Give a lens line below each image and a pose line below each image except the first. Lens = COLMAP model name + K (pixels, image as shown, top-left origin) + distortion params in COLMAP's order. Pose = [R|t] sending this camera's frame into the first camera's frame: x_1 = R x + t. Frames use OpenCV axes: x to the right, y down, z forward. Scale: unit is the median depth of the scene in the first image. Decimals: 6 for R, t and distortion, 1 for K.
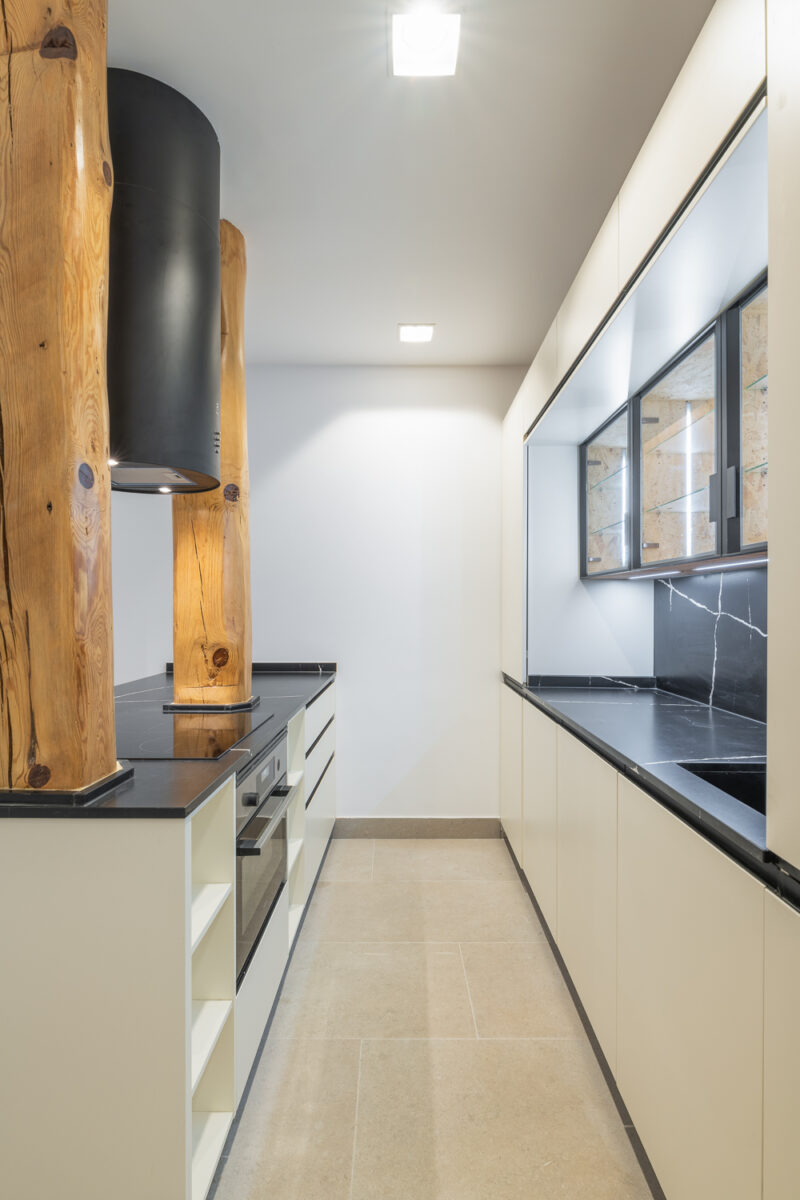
lens RADIAL K [[599.4, 0, 395.1], [0, 599.4, 610.9], [0, 0, 1]] dist [0.000752, 0.000119]
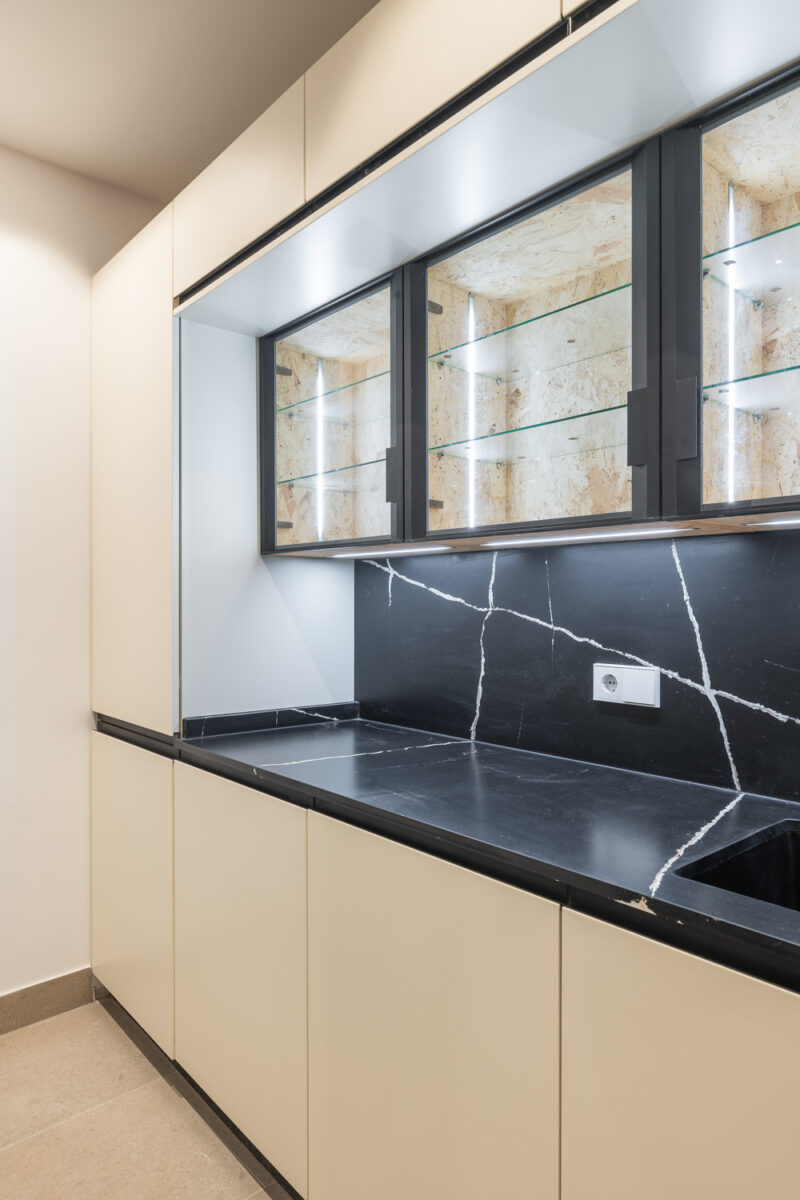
lens RADIAL K [[746.7, 0, 396.0], [0, 746.7, 606.9], [0, 0, 1]] dist [-0.002414, 0.002374]
pose [[0.741434, -0.003506, 0.671016, -0.106621], [0.001208, 0.999992, 0.003891, -0.001952], [-0.671024, -0.002074, 0.741433, 0.339570]]
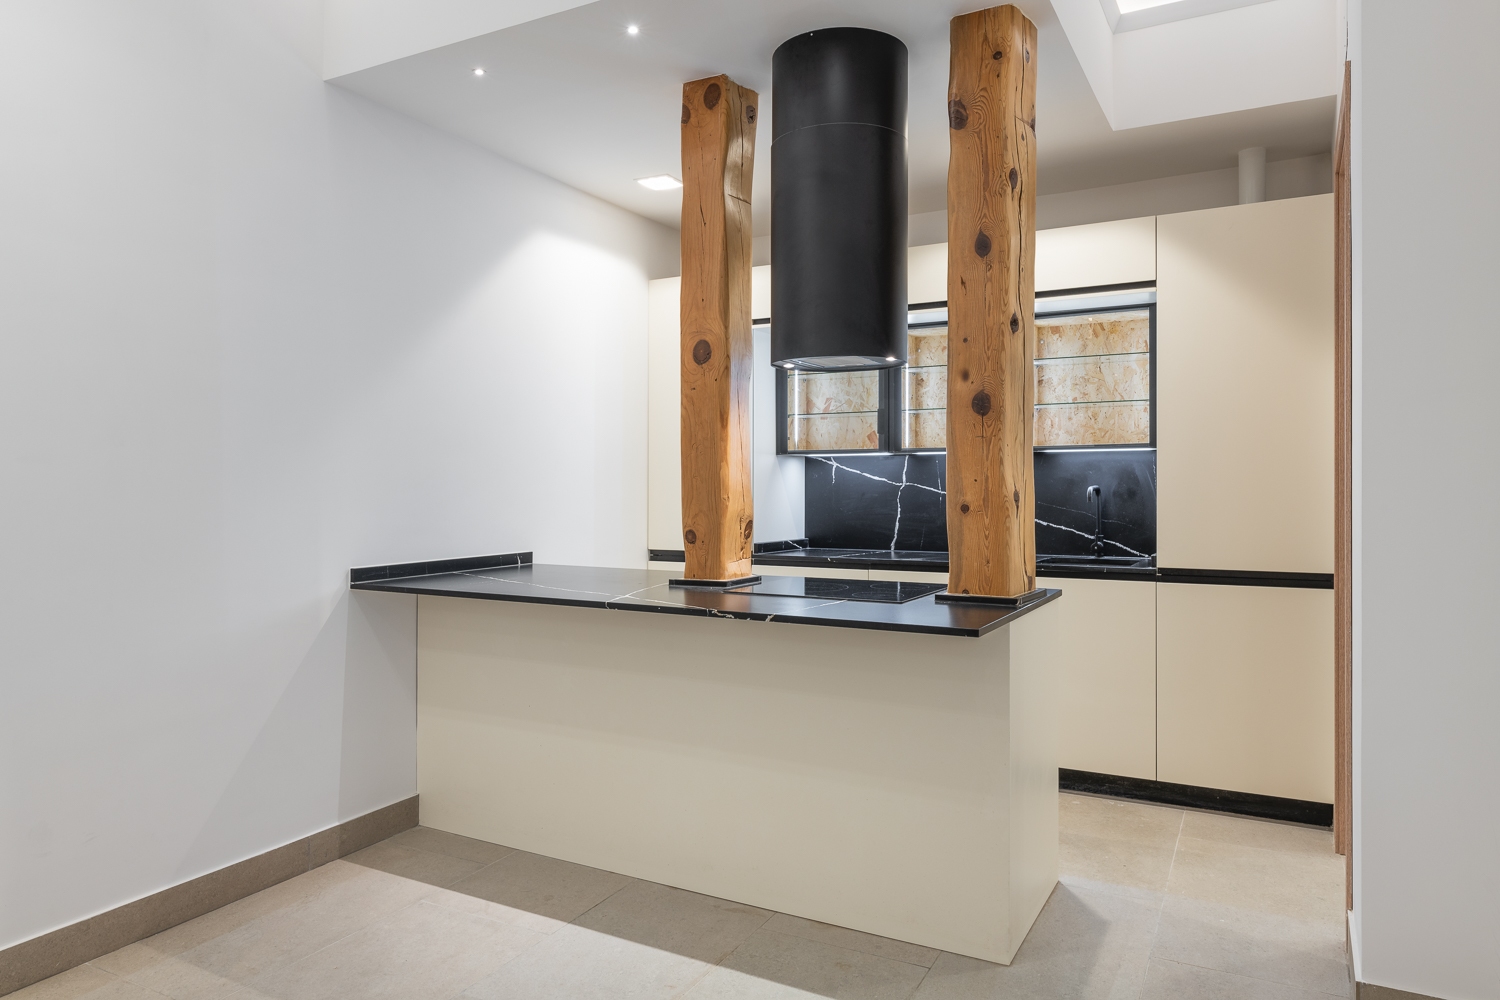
lens RADIAL K [[987.2, 0, 750.8], [0, 987.2, 496.0], [0, 0, 1]] dist [-0.008865, -0.000504]
pose [[0.462637, -0.012521, 0.886460, -1.371518], [0.007030, 0.999921, 0.010454, 0.004306], [-0.886520, 0.001395, 0.462688, 0.191171]]
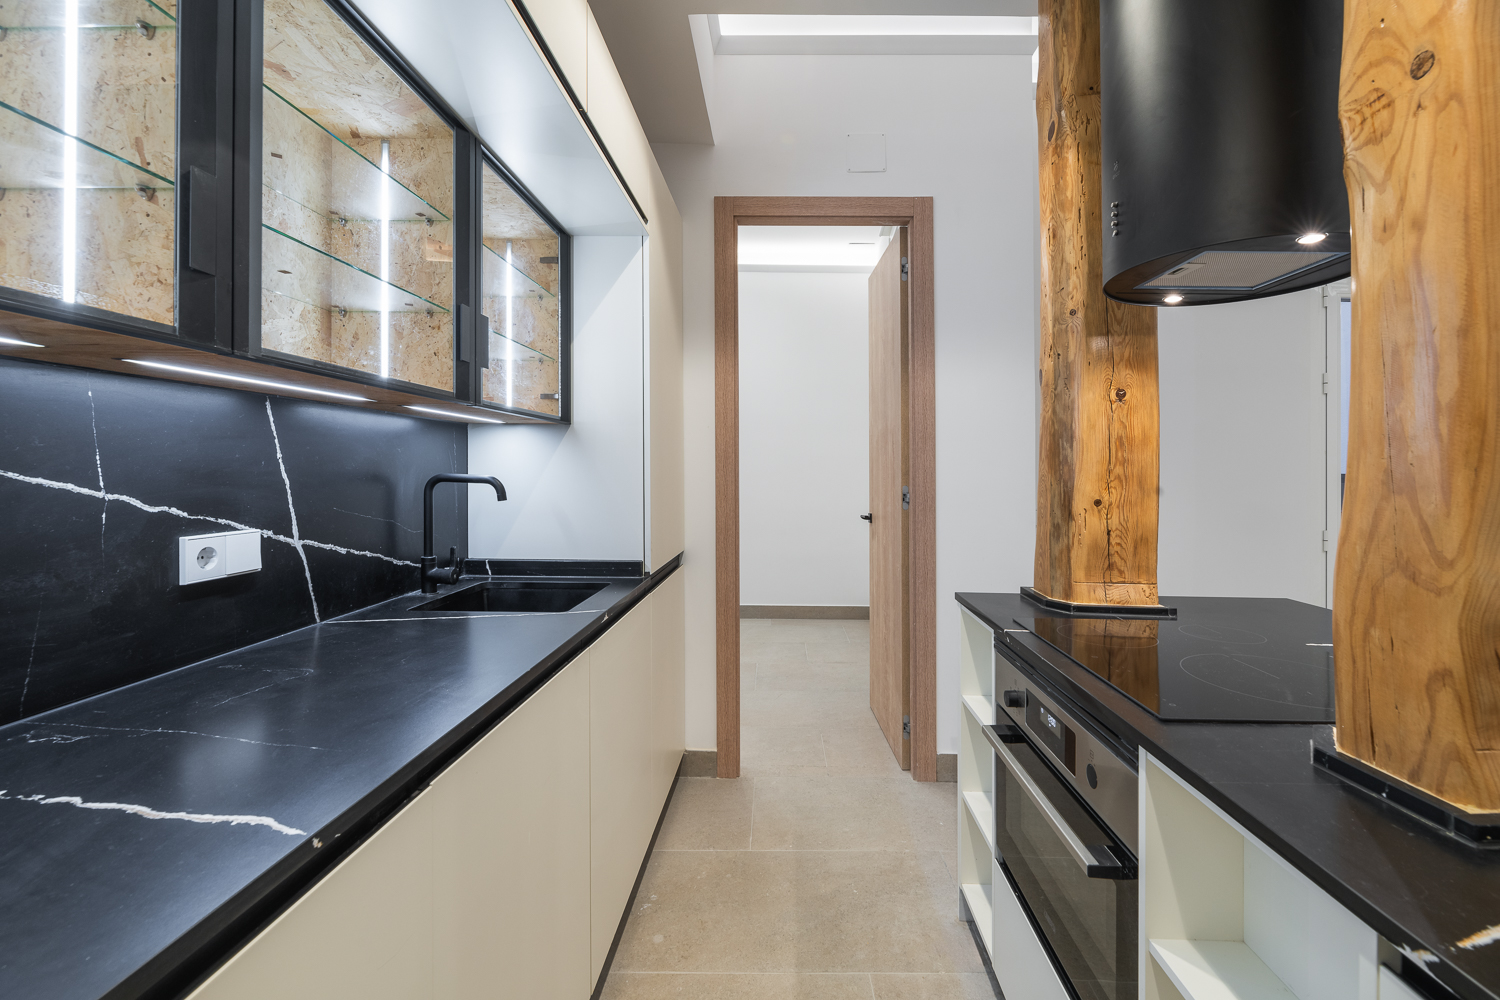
lens RADIAL K [[620.2, 0, 774.6], [0, 620.2, 464.6], [0, 0, 1]] dist [-0.001388, -0.000054]
pose [[-0.999979, -0.005277, -0.003702, 0.053757], [-0.005257, 0.999972, -0.005346, 0.000935], [0.003731, -0.005326, -0.999979, 1.082171]]
